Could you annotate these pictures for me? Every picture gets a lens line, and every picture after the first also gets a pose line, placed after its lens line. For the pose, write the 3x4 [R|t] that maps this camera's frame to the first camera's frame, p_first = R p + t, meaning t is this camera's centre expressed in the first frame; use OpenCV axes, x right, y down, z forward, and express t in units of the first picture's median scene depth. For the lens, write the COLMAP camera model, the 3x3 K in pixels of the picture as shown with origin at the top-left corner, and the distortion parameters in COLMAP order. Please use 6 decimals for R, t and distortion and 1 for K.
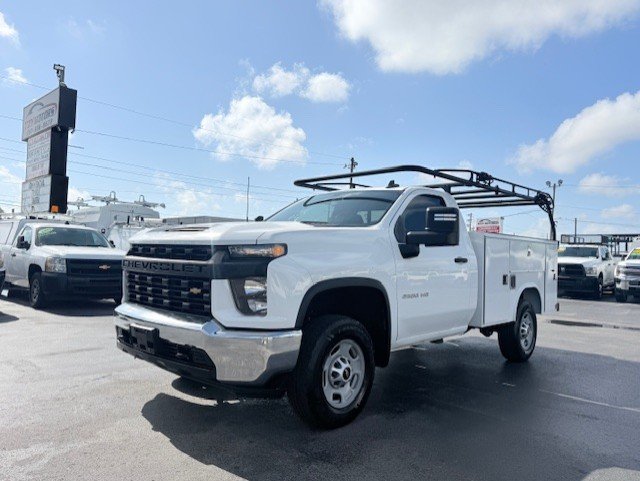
lens RADIAL K [[470.3, 0, 320.0], [0, 470.3, 240.5], [0, 0, 1]] dist [0.032279, -0.046004]
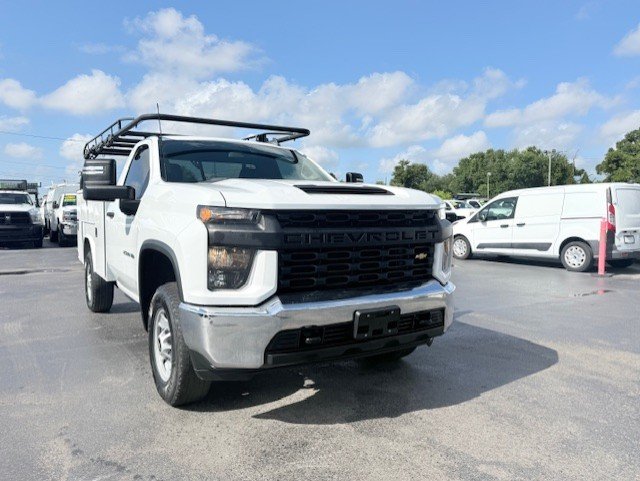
lens RADIAL K [[470.3, 0, 320.0], [0, 470.3, 240.5], [0, 0, 1]] dist [0.032279, -0.046004]
pose [[0.317622, -0.099364, 0.942997, -1.112185], [-0.011388, 0.994023, 0.108577, -0.027098], [-0.948149, -0.045225, 0.314592, 0.792240]]
